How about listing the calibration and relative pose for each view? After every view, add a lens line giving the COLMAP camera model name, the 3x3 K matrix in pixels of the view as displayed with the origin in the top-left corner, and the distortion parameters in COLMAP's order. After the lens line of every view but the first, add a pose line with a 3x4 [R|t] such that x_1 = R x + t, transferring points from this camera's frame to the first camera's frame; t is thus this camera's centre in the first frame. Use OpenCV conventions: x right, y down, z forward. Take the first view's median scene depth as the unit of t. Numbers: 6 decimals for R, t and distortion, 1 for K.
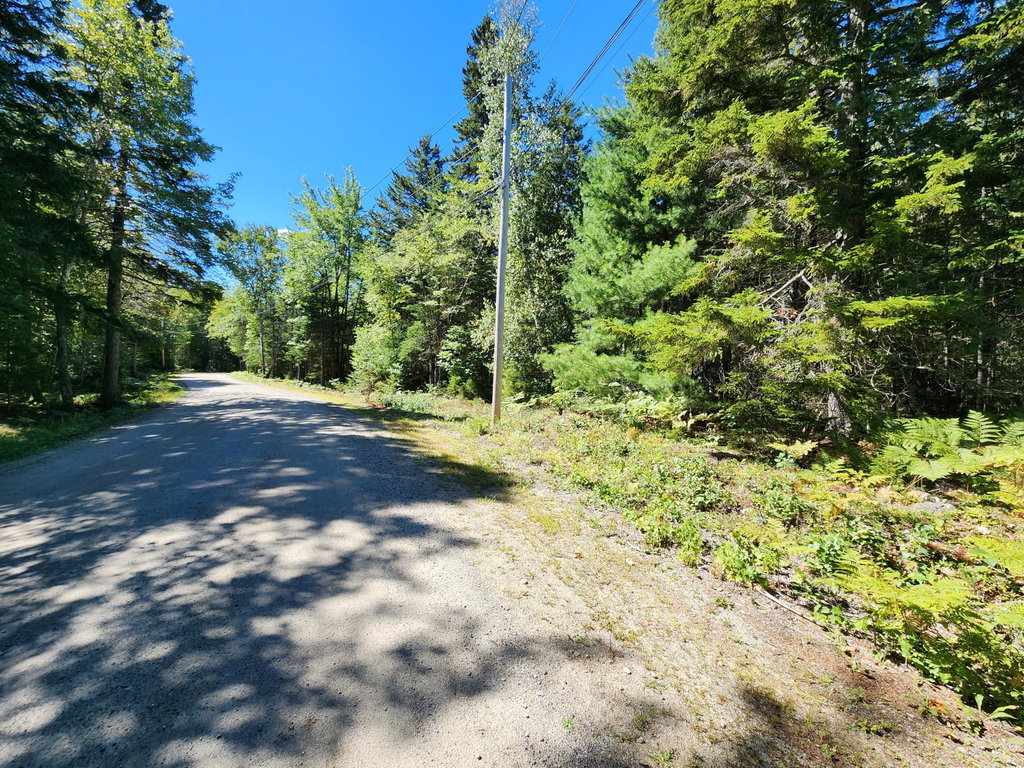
lens RADIAL K [[421.6, 0, 512.8], [0, 421.6, 385.7], [0, 0, 1]] dist [0.010902, 0.000082]
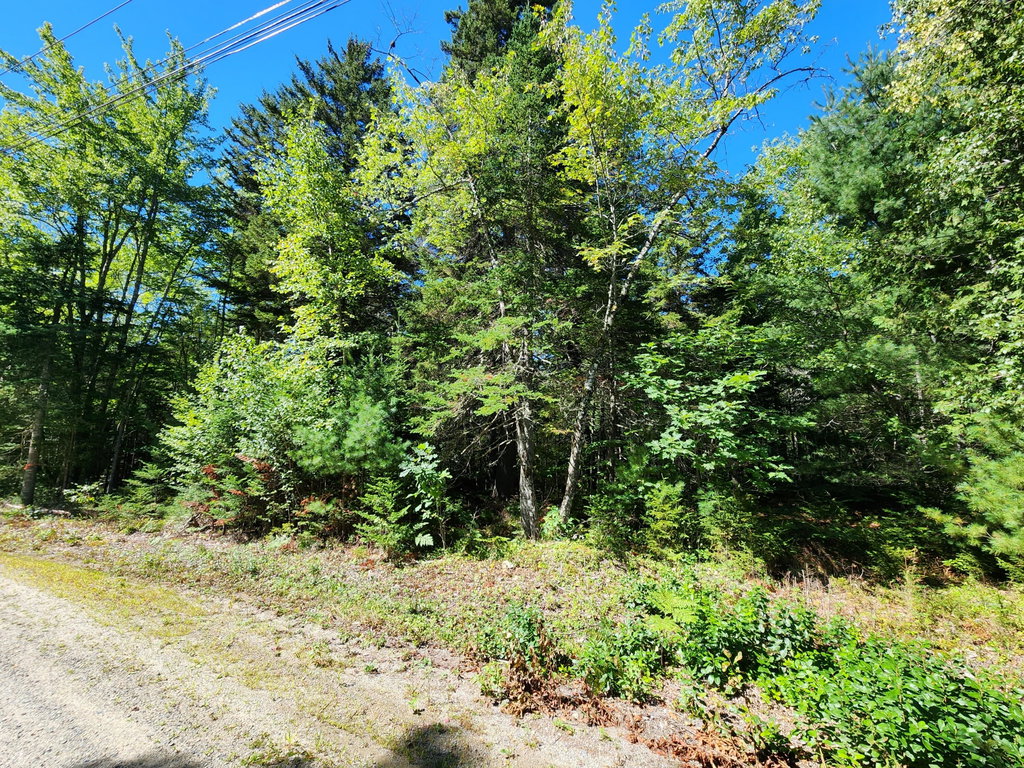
lens RADIAL K [[421.6, 0, 511.7], [0, 421.6, 381.8], [0, 0, 1]] dist [0.010902, 0.000082]
pose [[0.892064, 0.061398, 0.447719, -0.249016], [0.022347, 0.983522, -0.179402, -0.027089], [-0.451357, 0.170043, 0.875992, 0.471463]]
